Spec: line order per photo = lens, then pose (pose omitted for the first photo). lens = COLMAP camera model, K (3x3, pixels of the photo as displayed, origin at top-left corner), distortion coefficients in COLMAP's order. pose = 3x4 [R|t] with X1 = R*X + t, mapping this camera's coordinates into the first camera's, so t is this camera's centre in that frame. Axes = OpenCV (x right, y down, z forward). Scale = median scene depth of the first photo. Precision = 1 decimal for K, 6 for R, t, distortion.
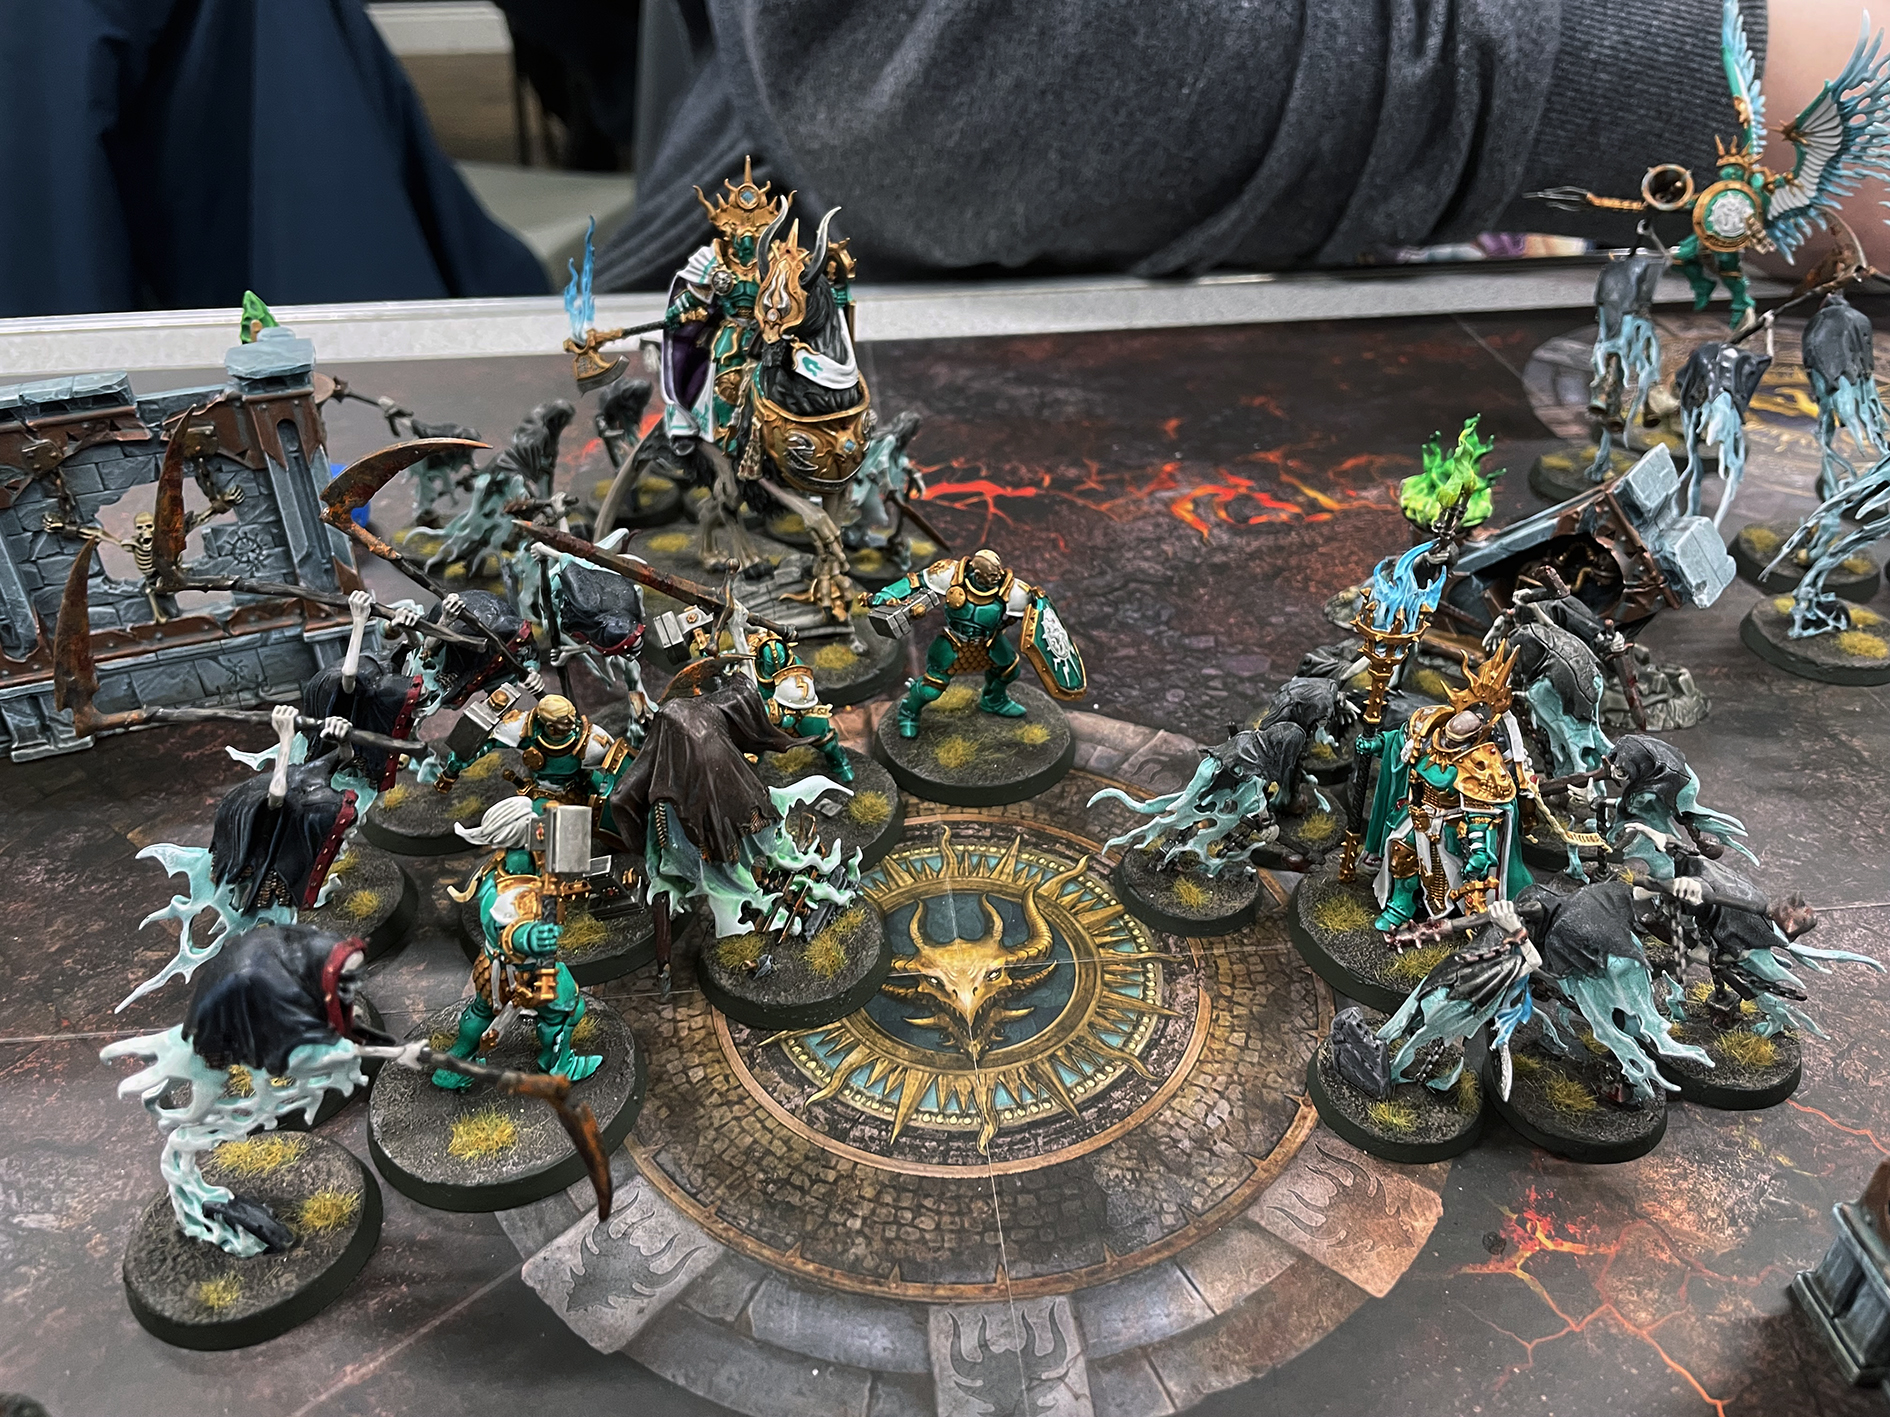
lens RADIAL K [[1474.6, 0, 933.9], [0, 1474.6, 704.4], [0, 0, 1]] dist [0.043866, -0.056591]
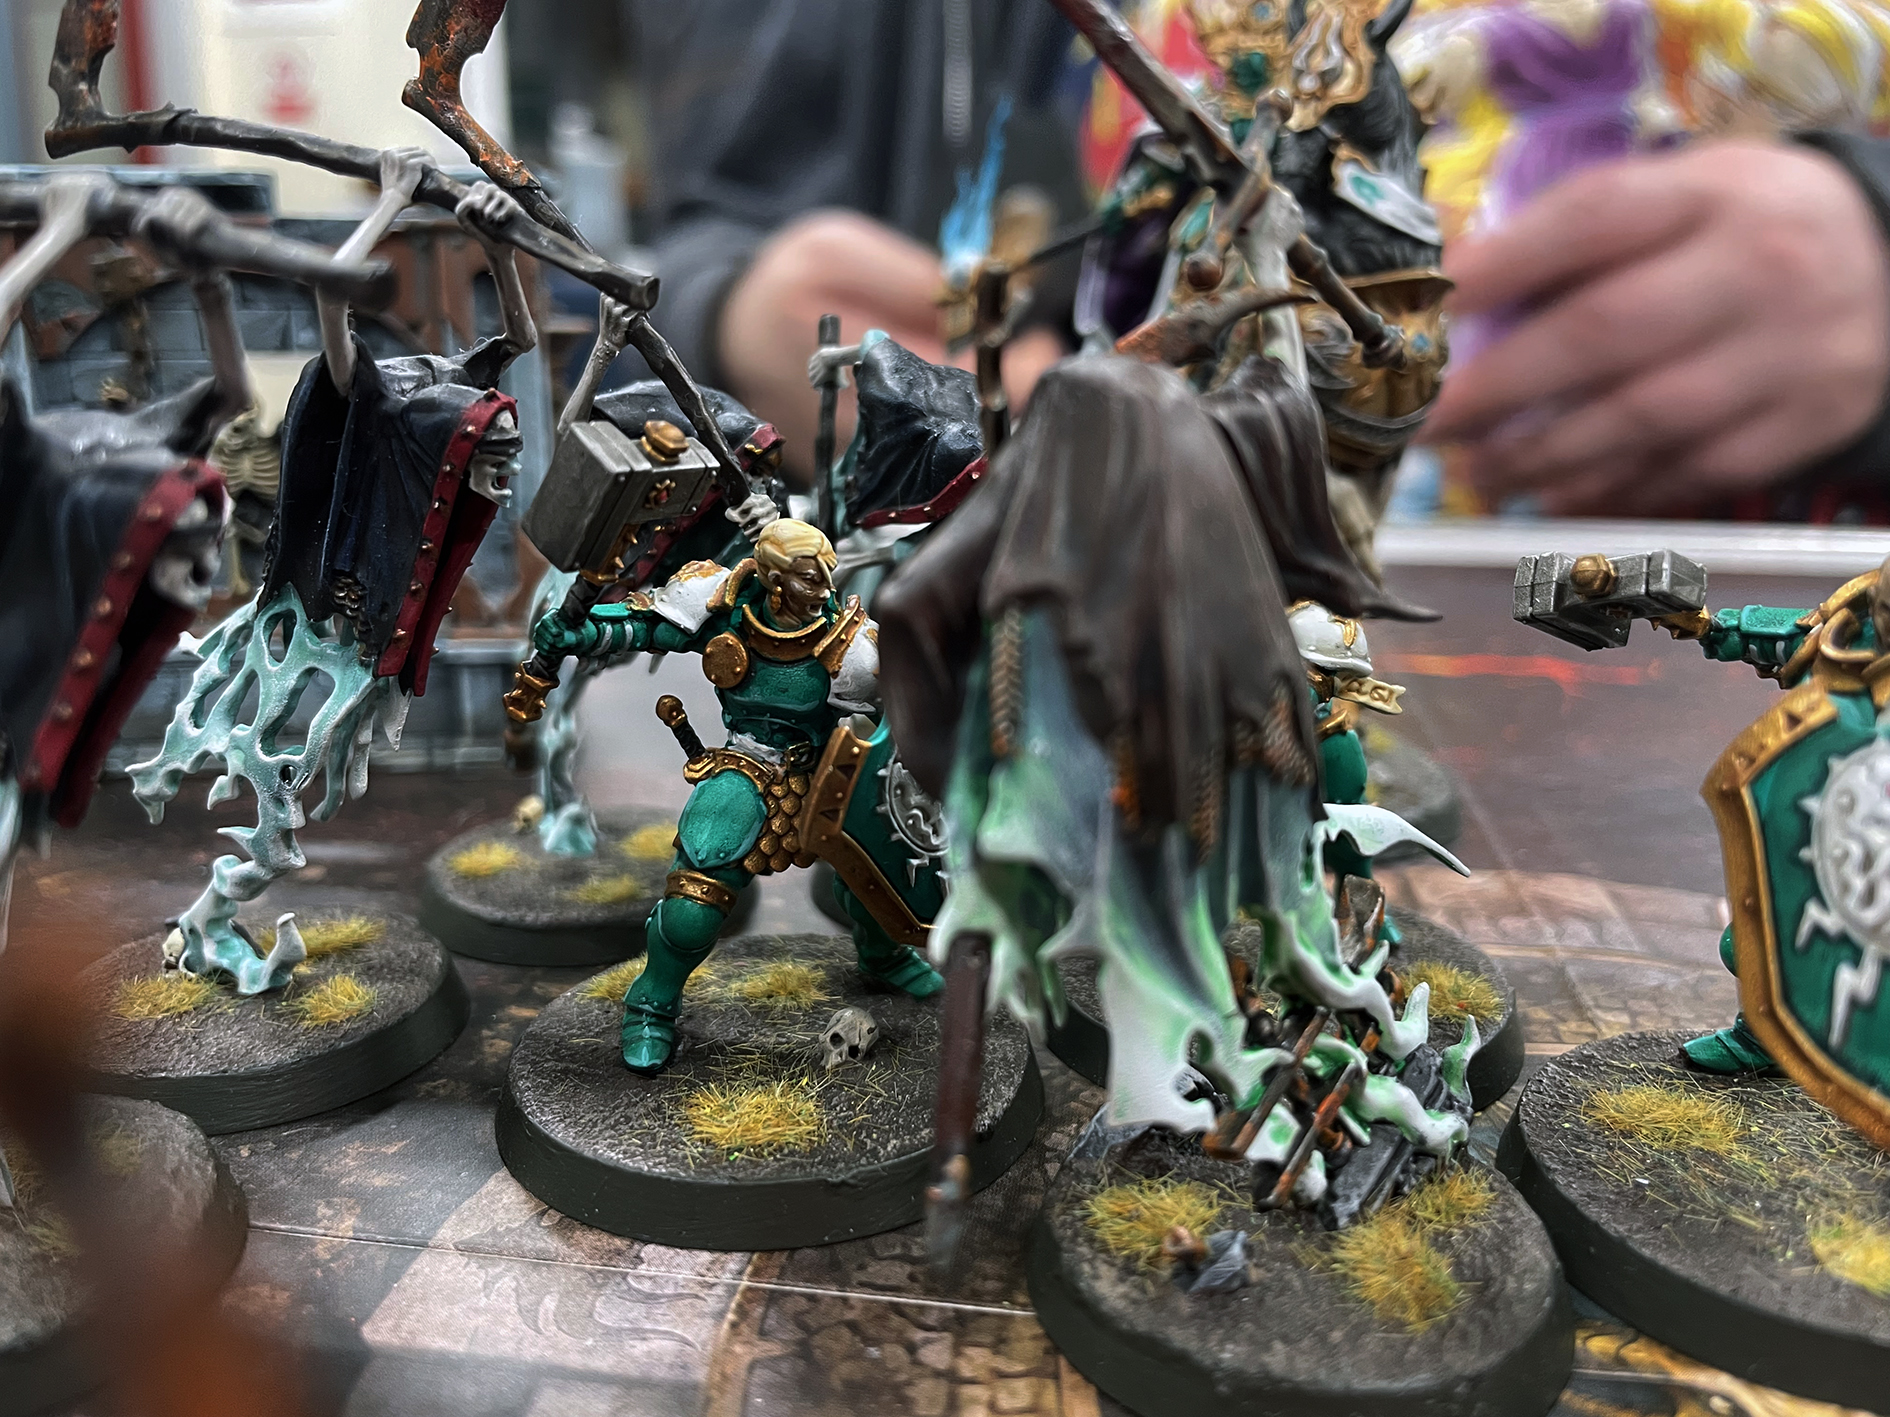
lens RADIAL K [[1474.6, 0, 957.1], [0, 1474.6, 703.5], [0, 0, 1]] dist [0.043866, -0.056591]
pose [[0.971637, 0.073282, -0.224837, -0.093218], [-0.149715, 0.926590, -0.344987, 0.161469], [0.183050, 0.368864, 0.911281, 0.541194]]
